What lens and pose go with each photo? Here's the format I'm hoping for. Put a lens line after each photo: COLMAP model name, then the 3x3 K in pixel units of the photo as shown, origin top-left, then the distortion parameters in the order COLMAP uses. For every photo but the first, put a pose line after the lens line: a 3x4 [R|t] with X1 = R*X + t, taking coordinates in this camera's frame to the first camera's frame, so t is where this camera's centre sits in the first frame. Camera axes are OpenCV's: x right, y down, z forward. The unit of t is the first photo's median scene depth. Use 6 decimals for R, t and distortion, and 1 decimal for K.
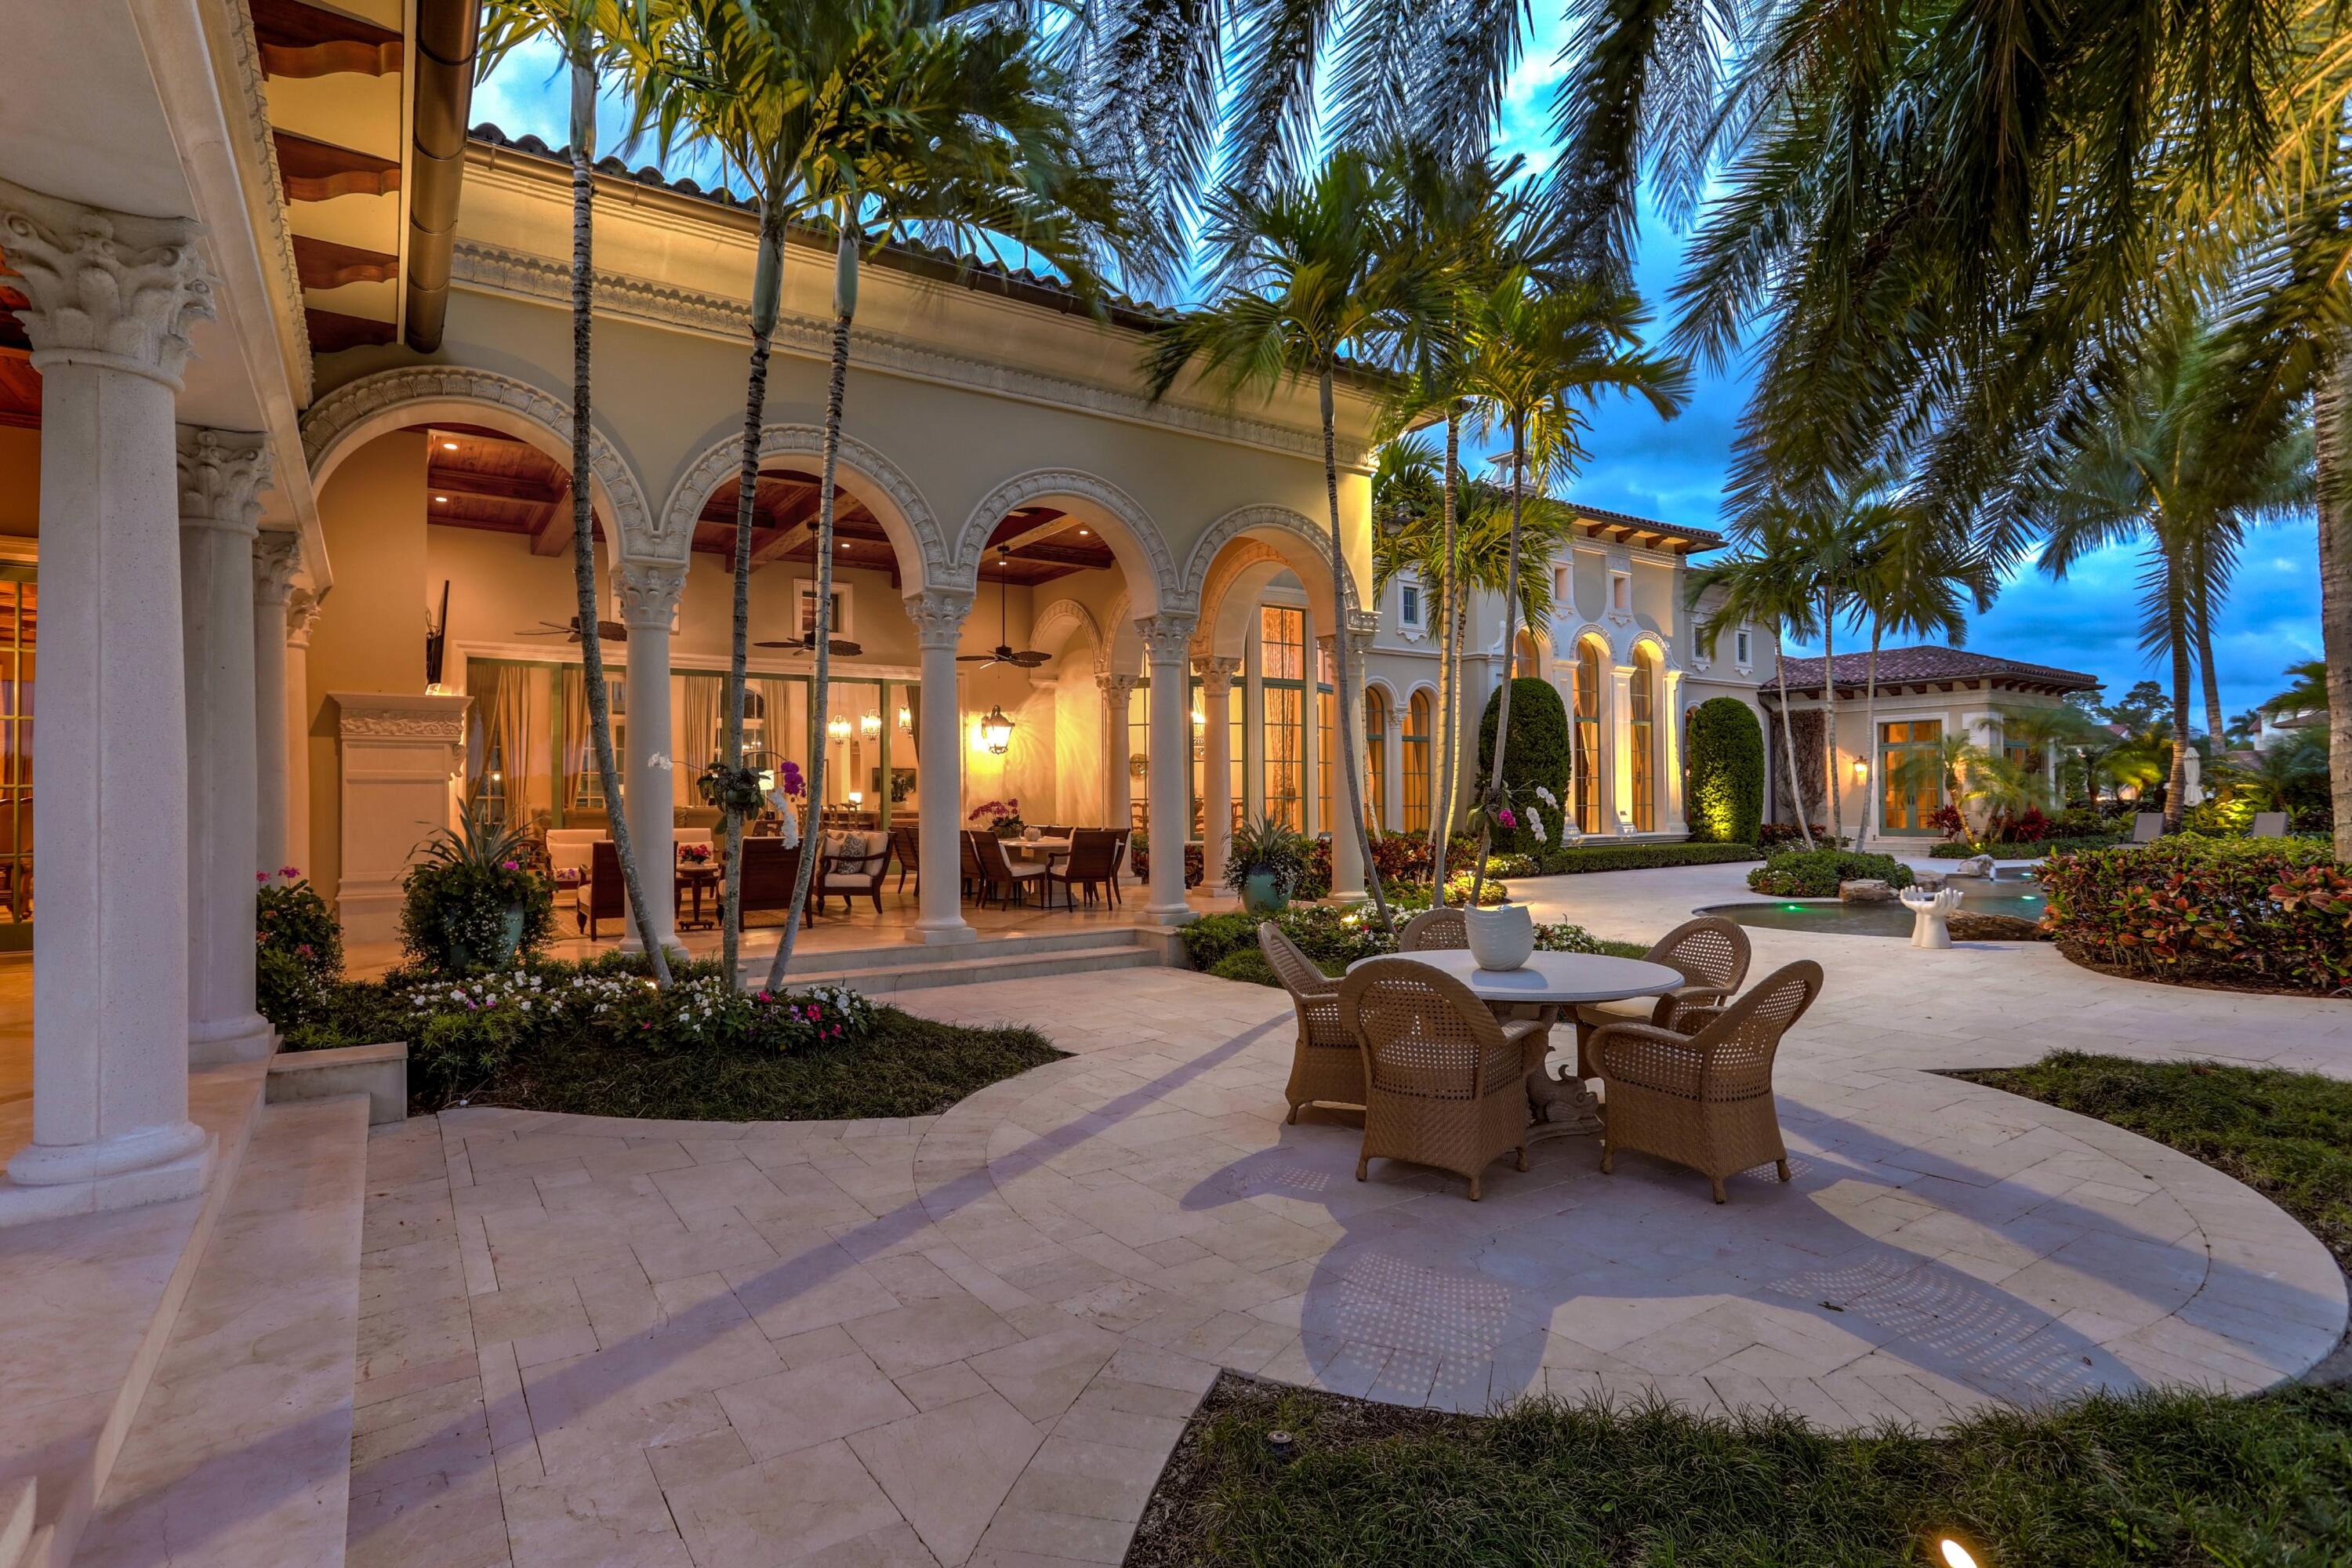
lens RADIAL K [[1077.6, 0, 1176.0], [0, 1077.6, 784.0], [0, 0, 1]] dist [-0.000762, -0.000025]
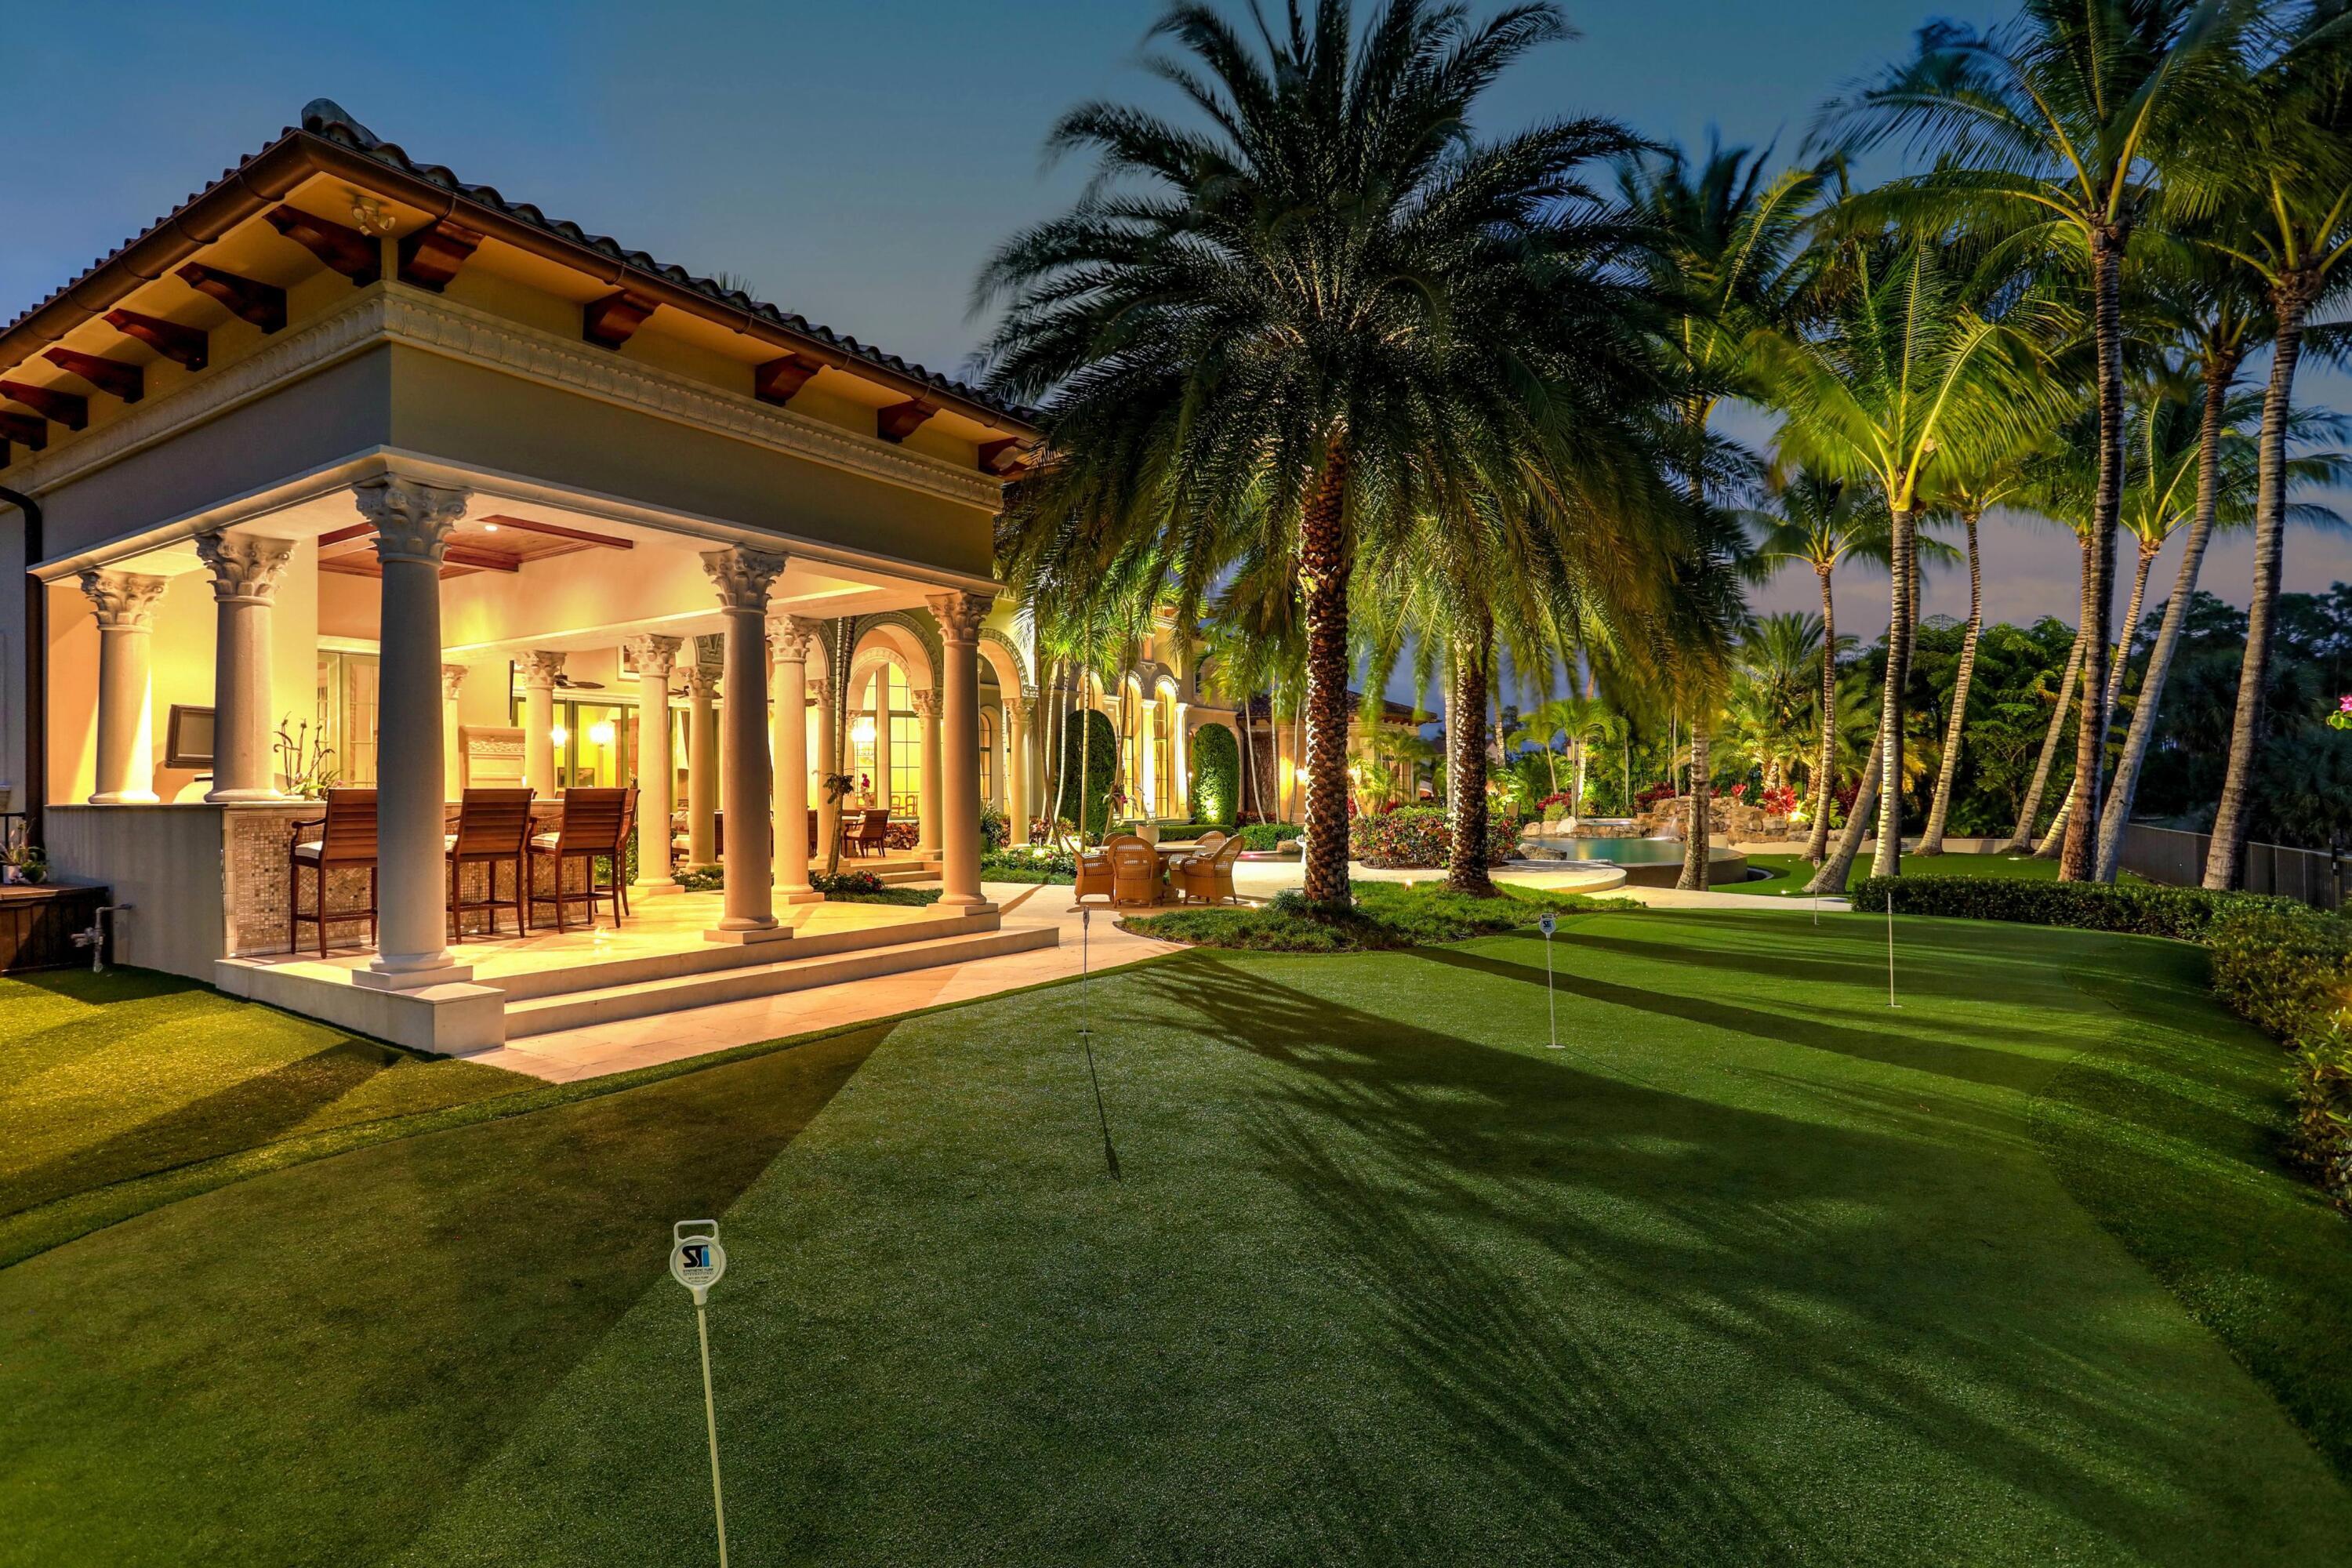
lens RADIAL K [[1135.5, 0, 1176.0], [0, 1135.5, 784.0], [0, 0, 1]] dist [-0.000372, 0.000060]
pose [[0.905366, -0.000456, 0.424632, -0.175130], [0.001547, 0.999996, -0.002225, 0.002906], [-0.424630, 0.002672, 0.905363, -0.339714]]
